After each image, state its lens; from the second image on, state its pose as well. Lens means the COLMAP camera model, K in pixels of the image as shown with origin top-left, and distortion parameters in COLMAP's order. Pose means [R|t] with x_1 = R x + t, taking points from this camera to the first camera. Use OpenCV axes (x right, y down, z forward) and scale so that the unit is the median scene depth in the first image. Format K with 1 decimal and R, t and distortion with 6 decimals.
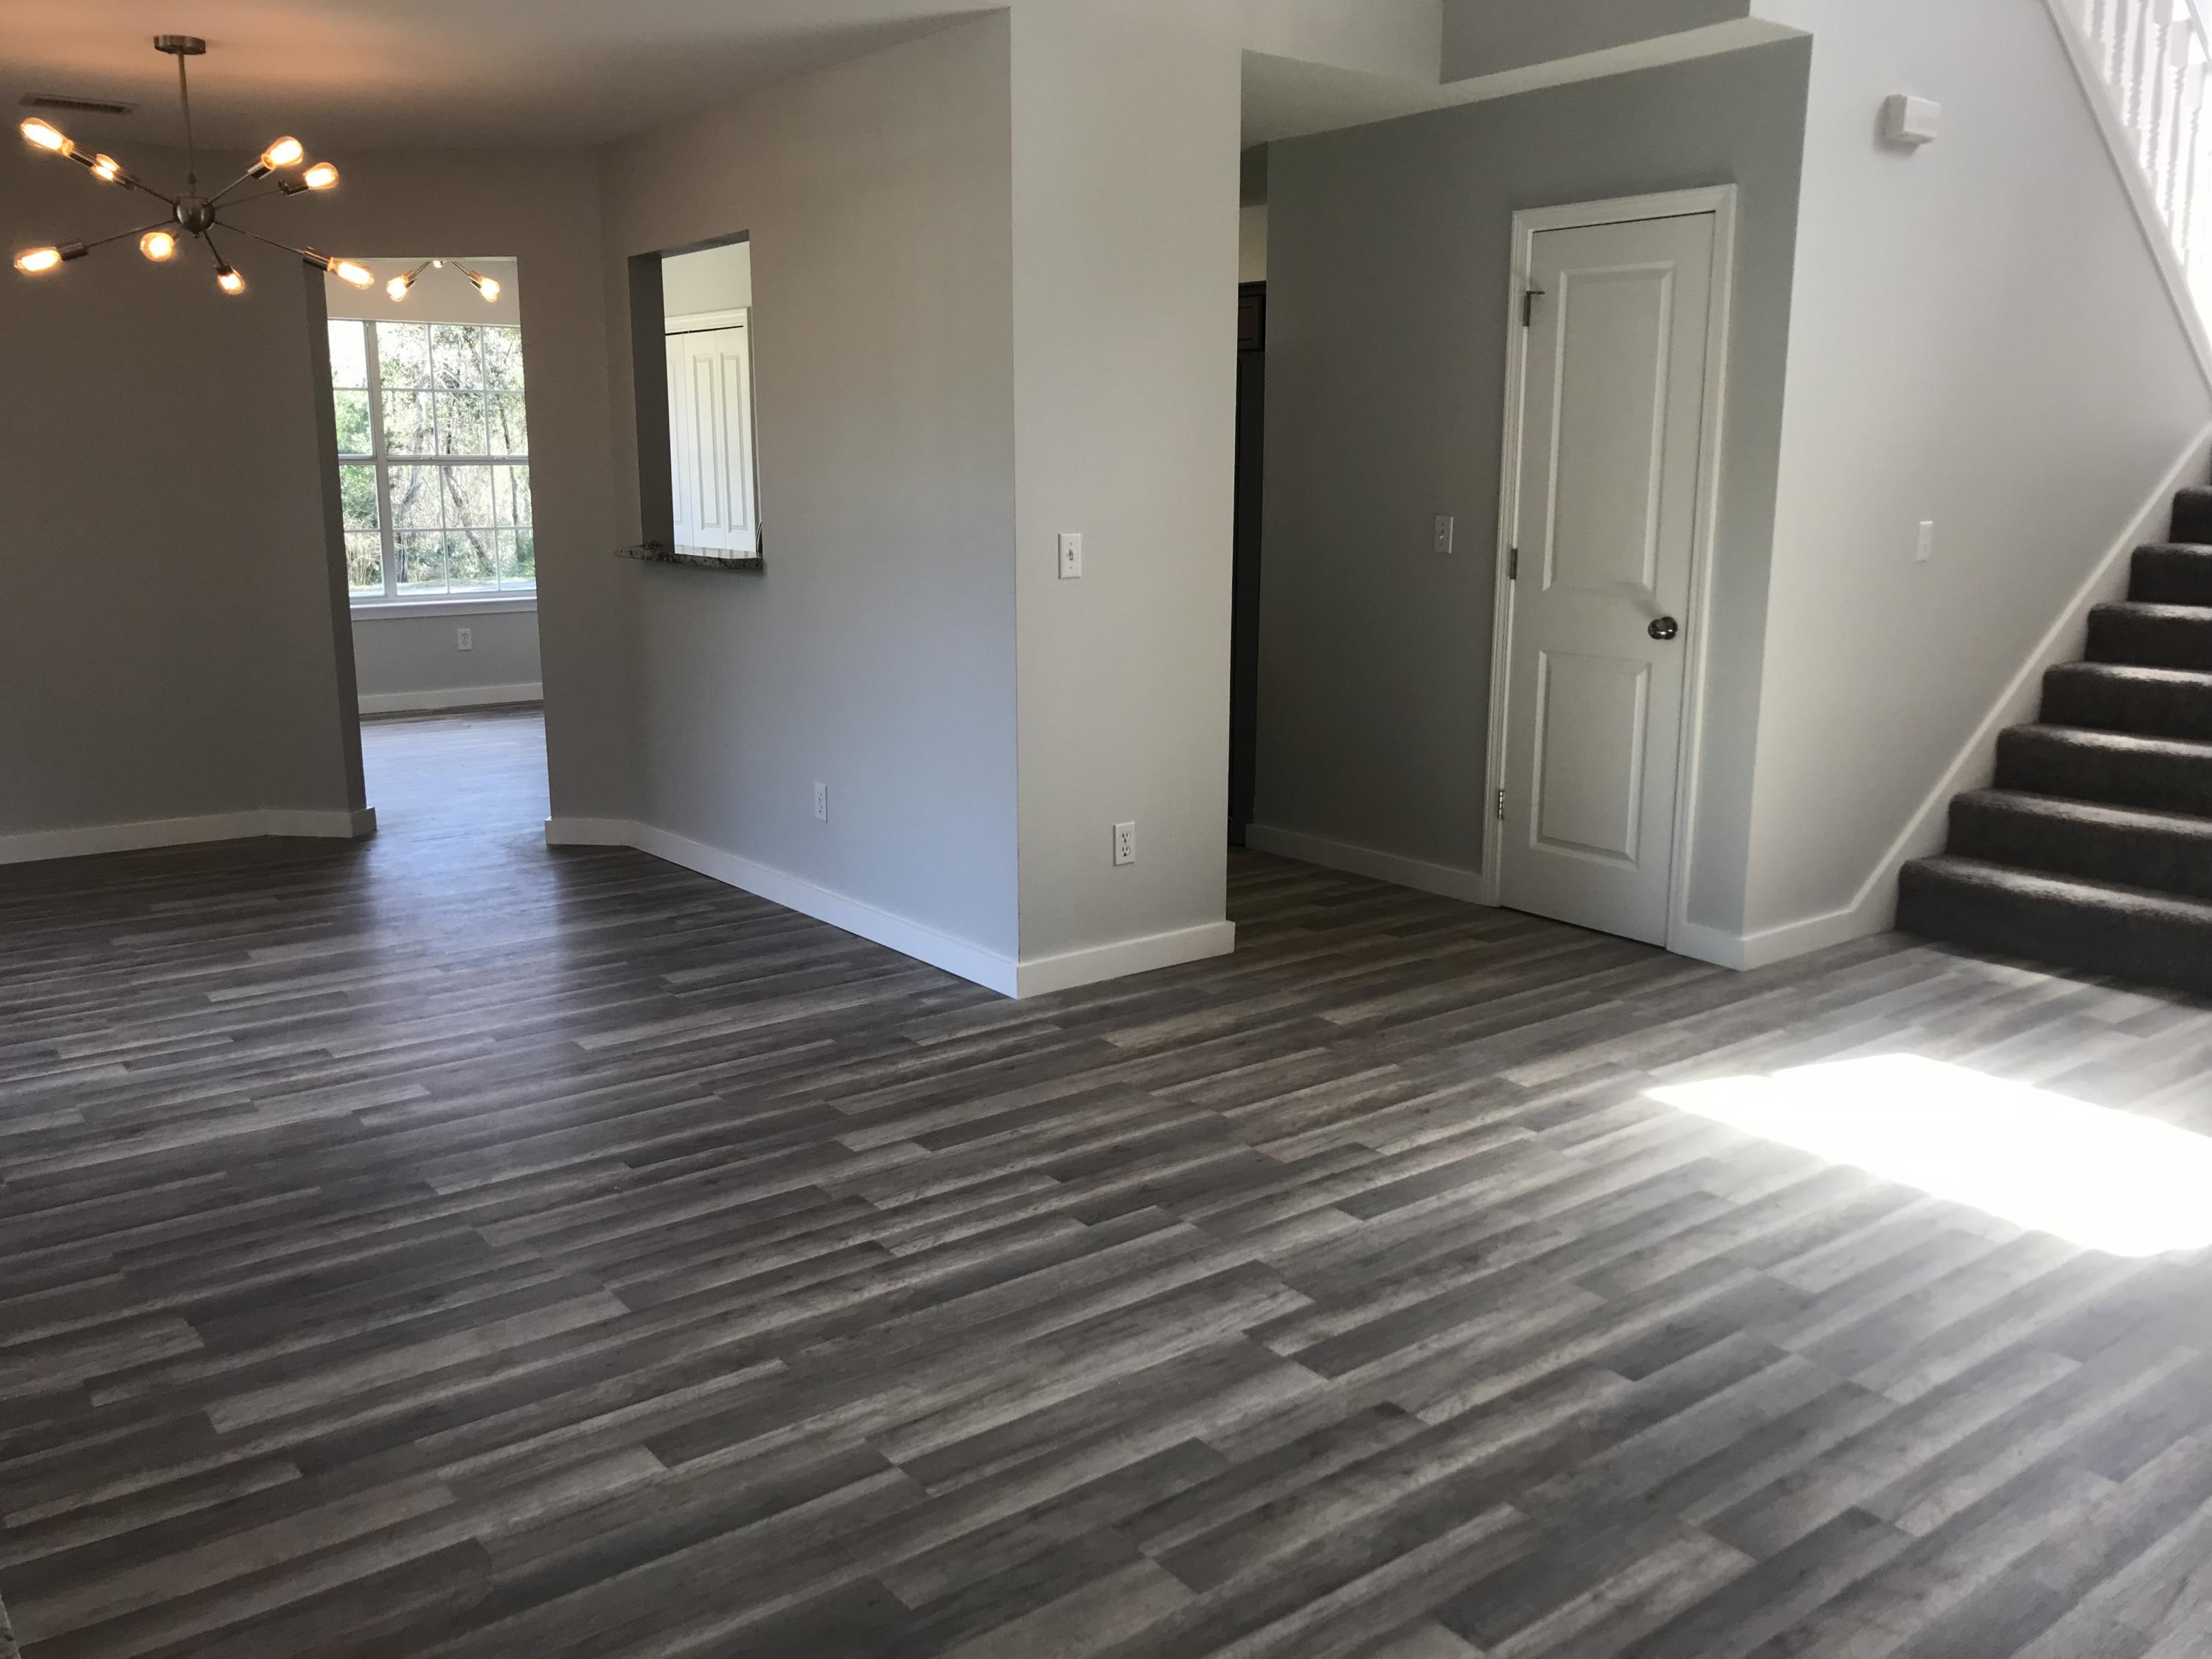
lens RADIAL K [[1814.8, 0, 1106.5], [0, 1814.8, 812.7], [0, 0, 1]] dist [0.036529, -0.032604]
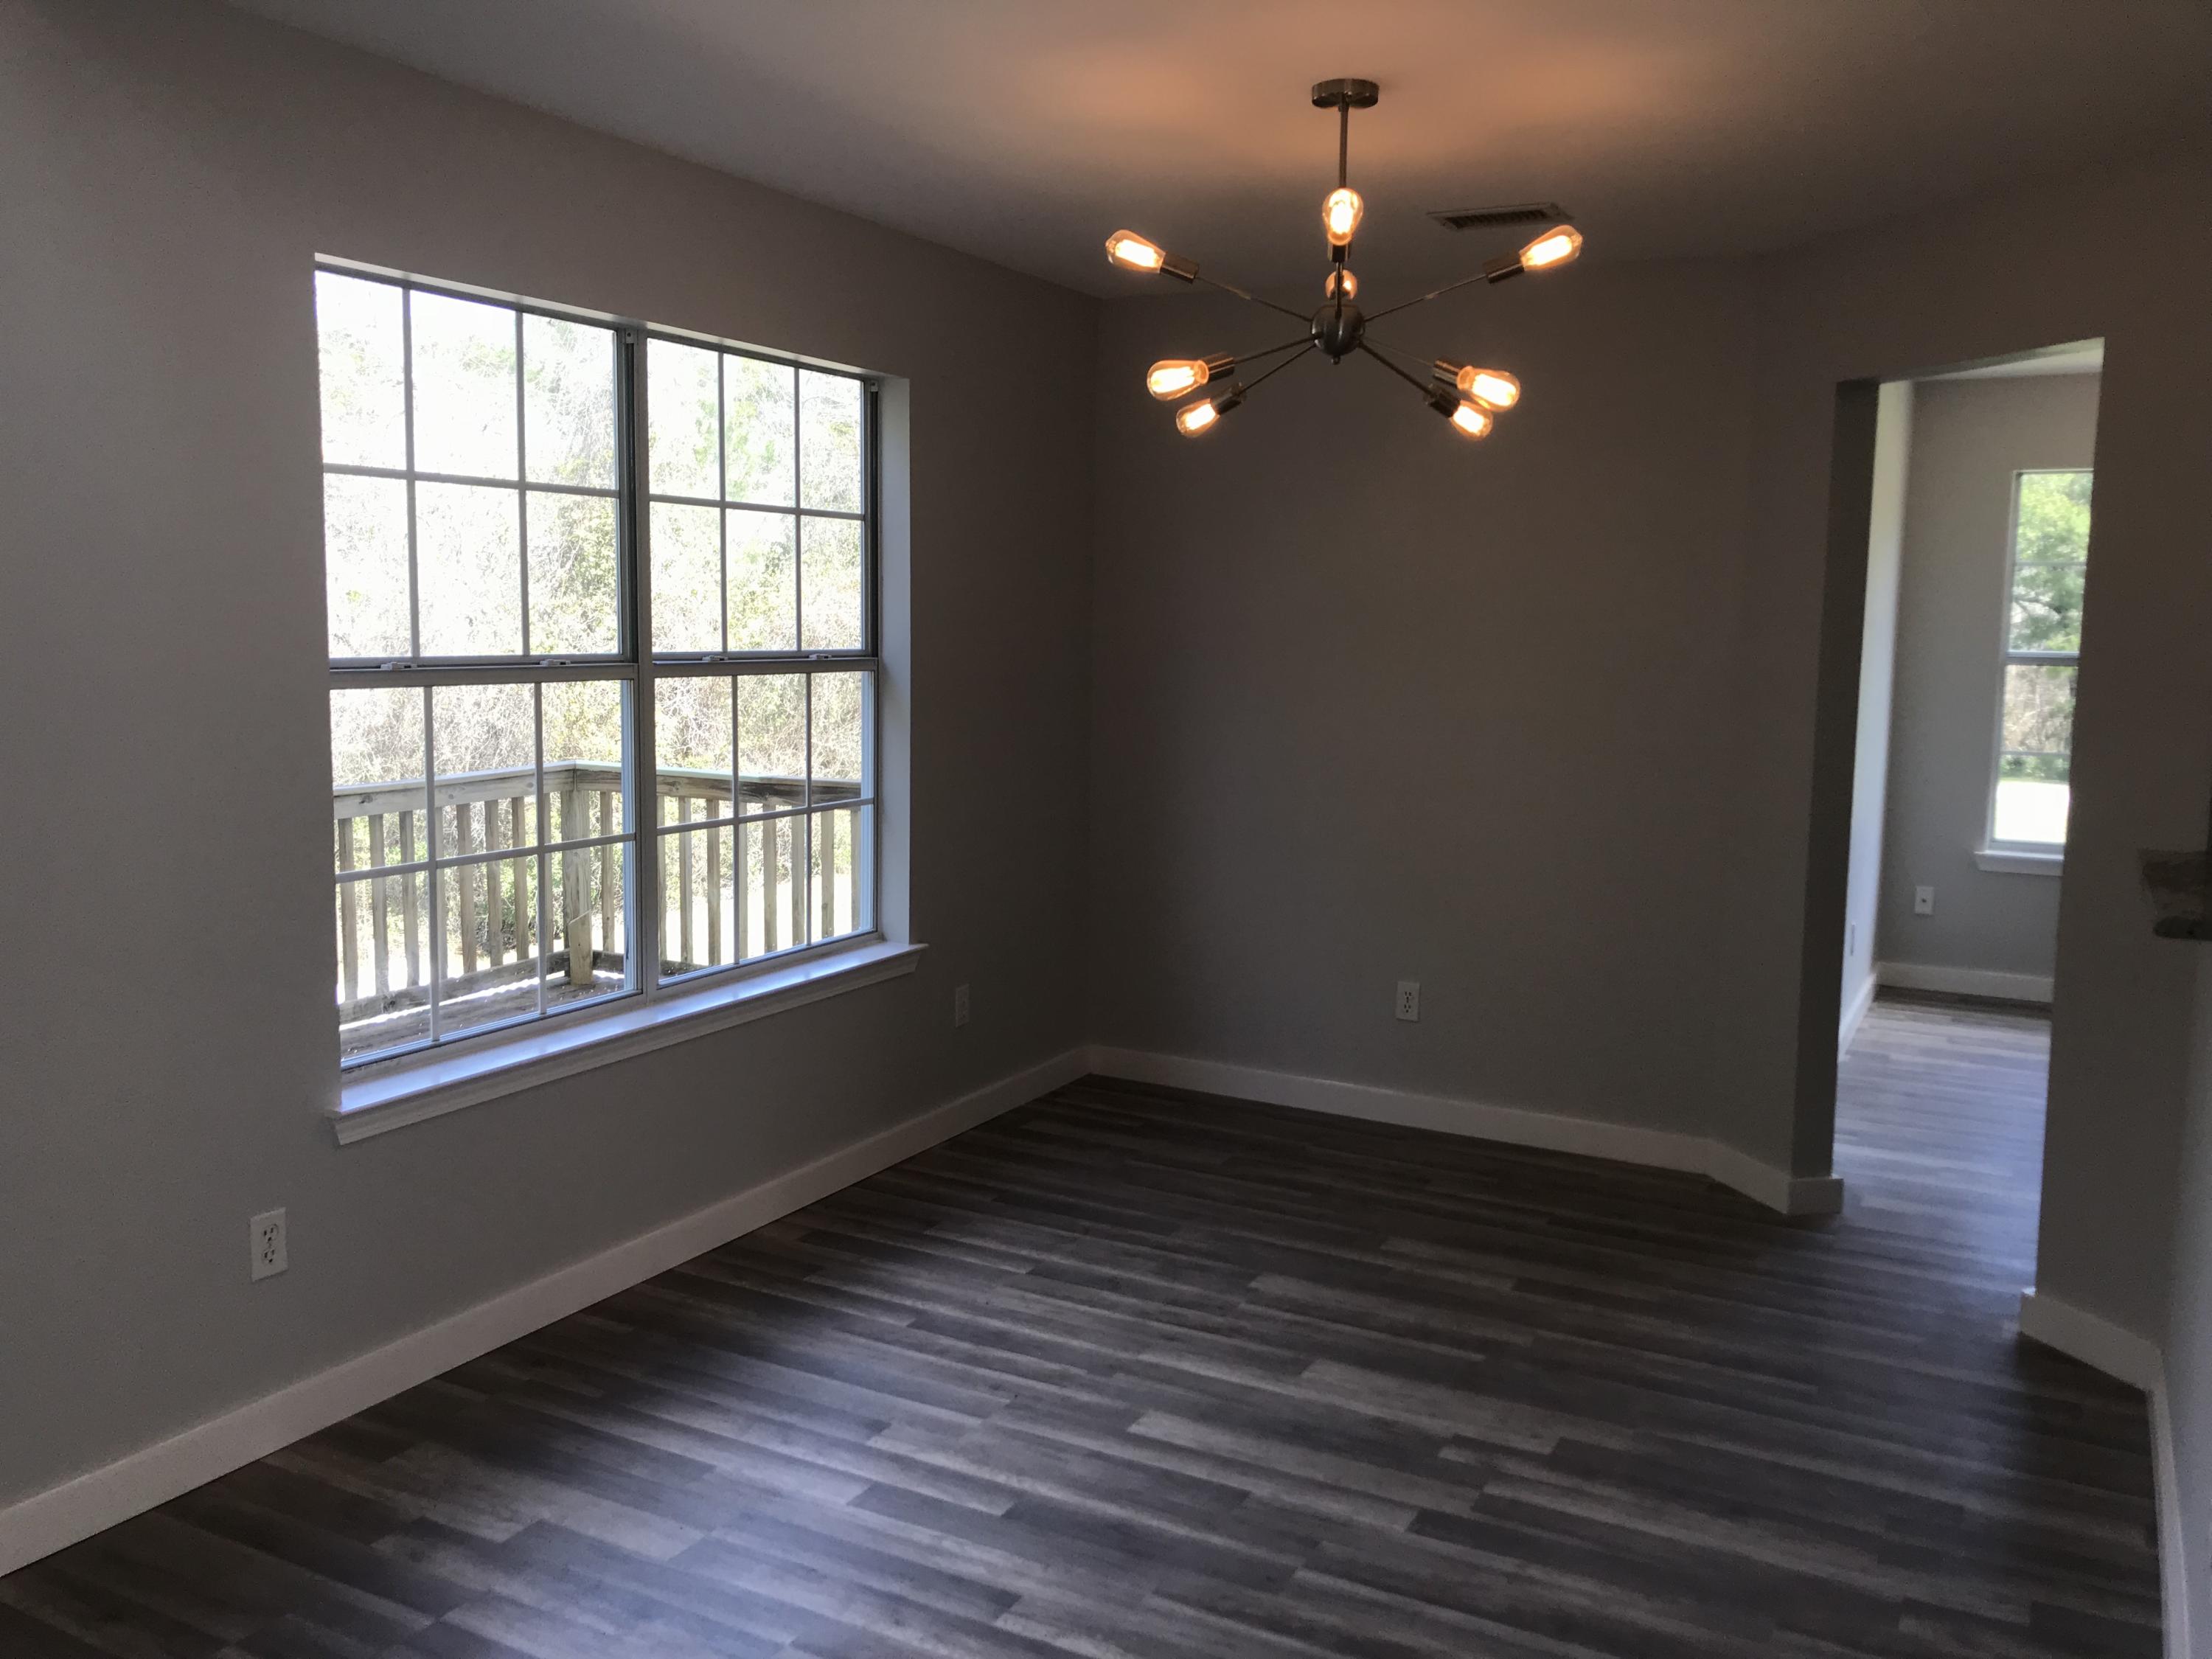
lens RADIAL K [[1814.8, 0, 1080.1], [0, 1814.8, 800.5], [0, 0, 1]] dist [0.036529, -0.032604]
pose [[0.400701, 0.098899, -0.910855, 0.174282], [-0.191092, 0.981315, 0.022485, -0.216350], [0.896059, 0.165048, 0.412113, 0.965046]]
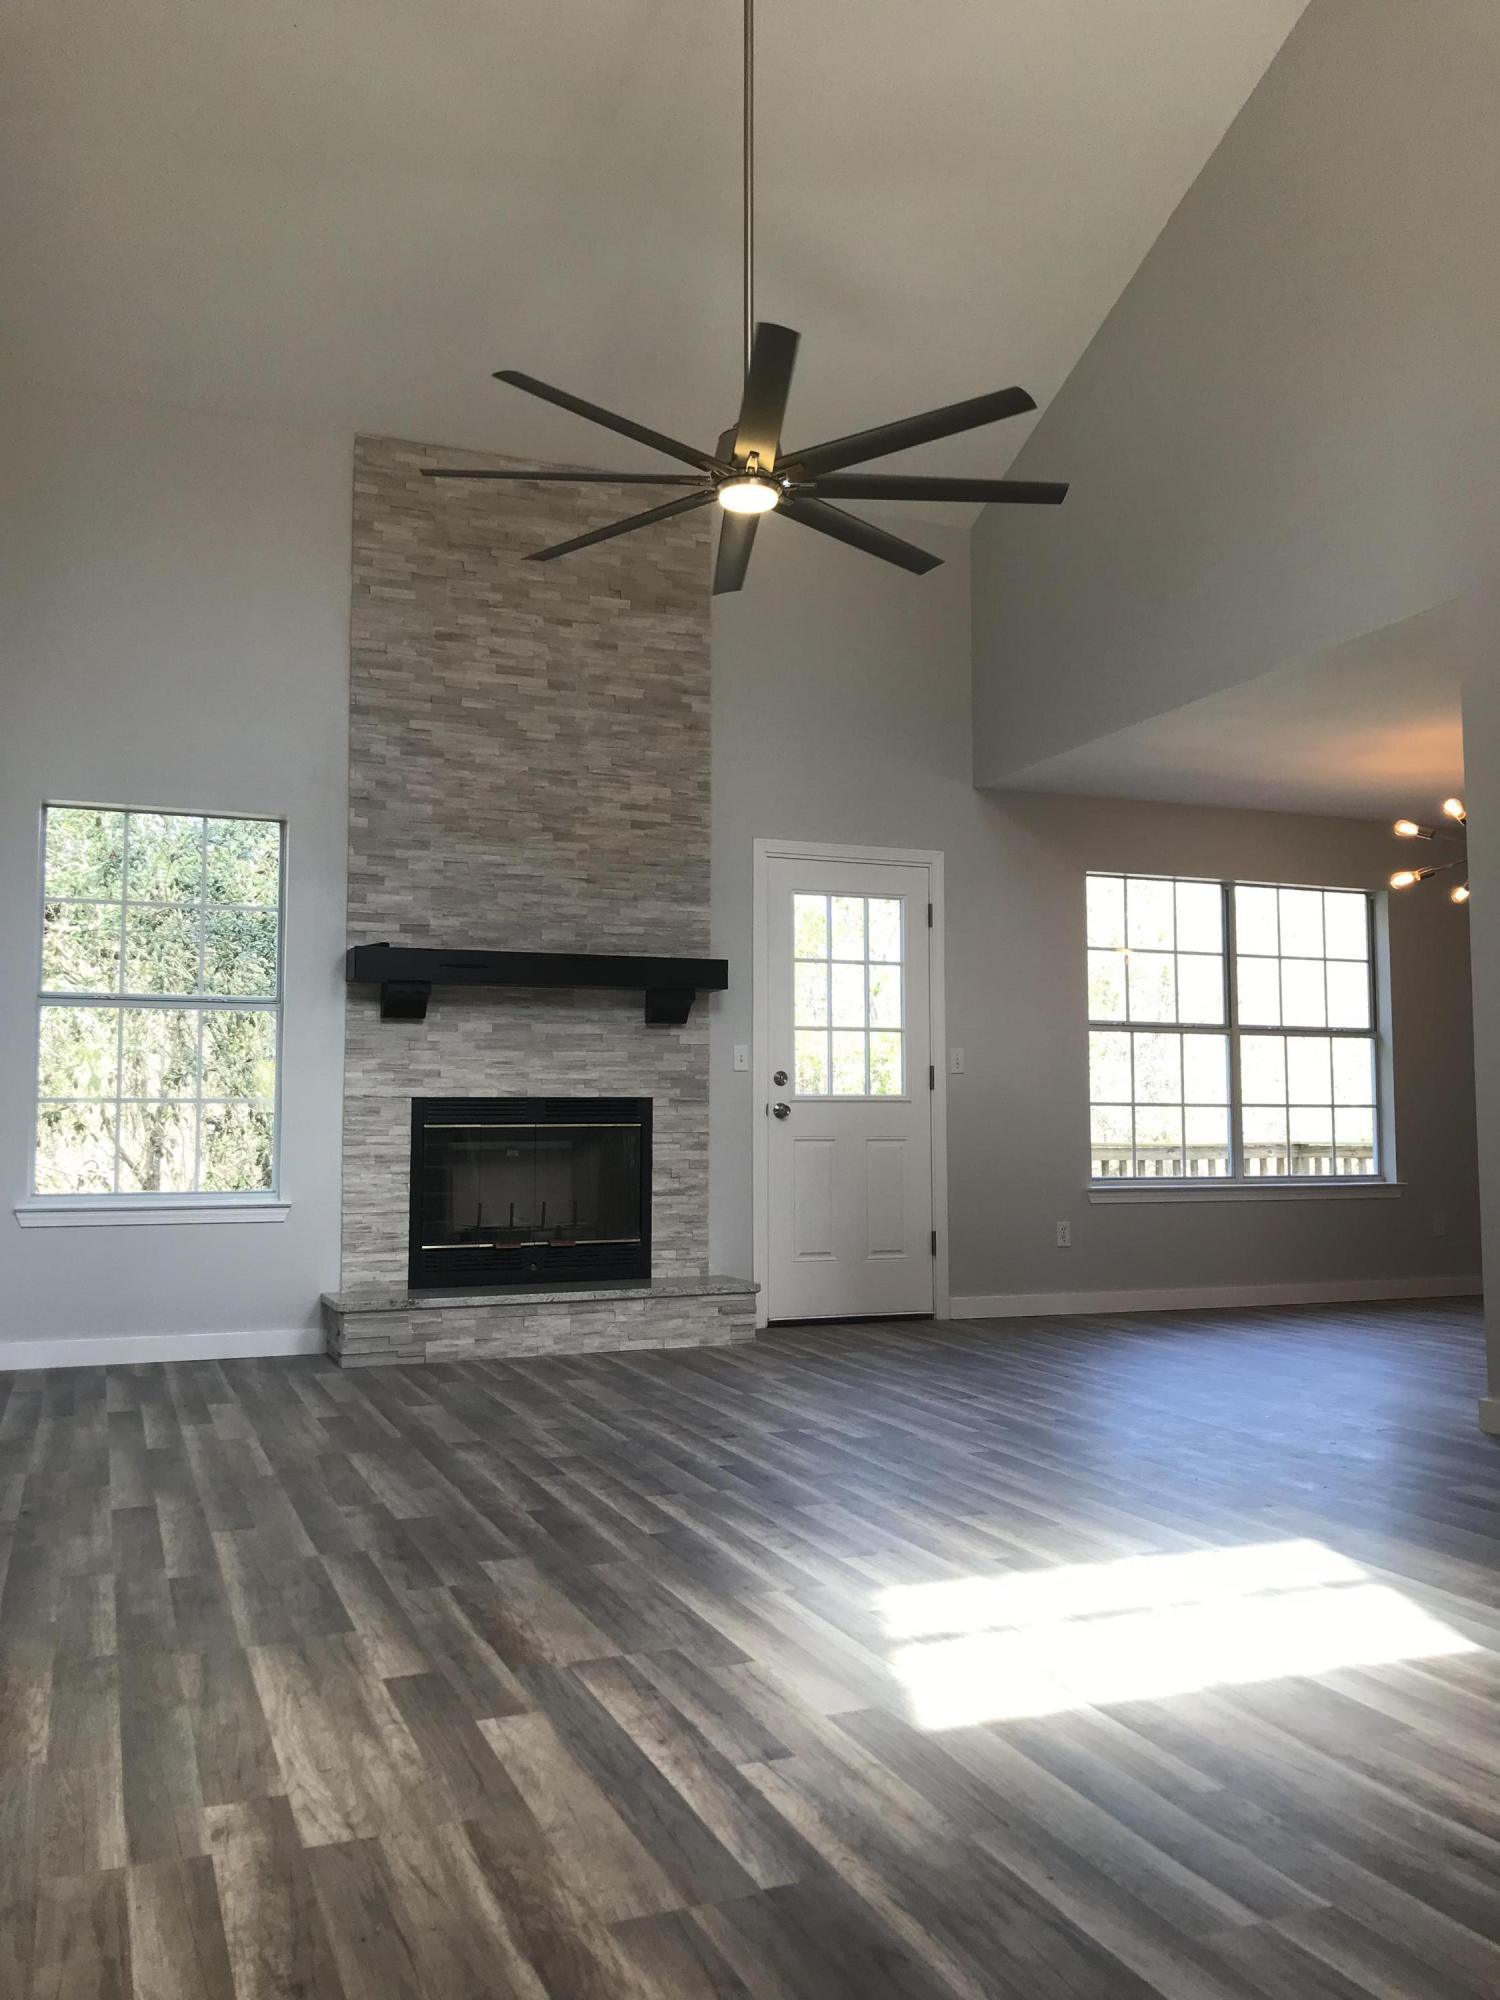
lens RADIAL K [[1640.9, 0, 765.5], [0, 1640.9, 1005.2], [0, 0, 1]] dist [0.036529, -0.032604]
pose [[-0.271137, -0.073936, -0.959697, 1.534143], [-0.186384, 0.982207, -0.023012, -0.064955], [0.944323, 0.172633, -0.280093, 1.219525]]
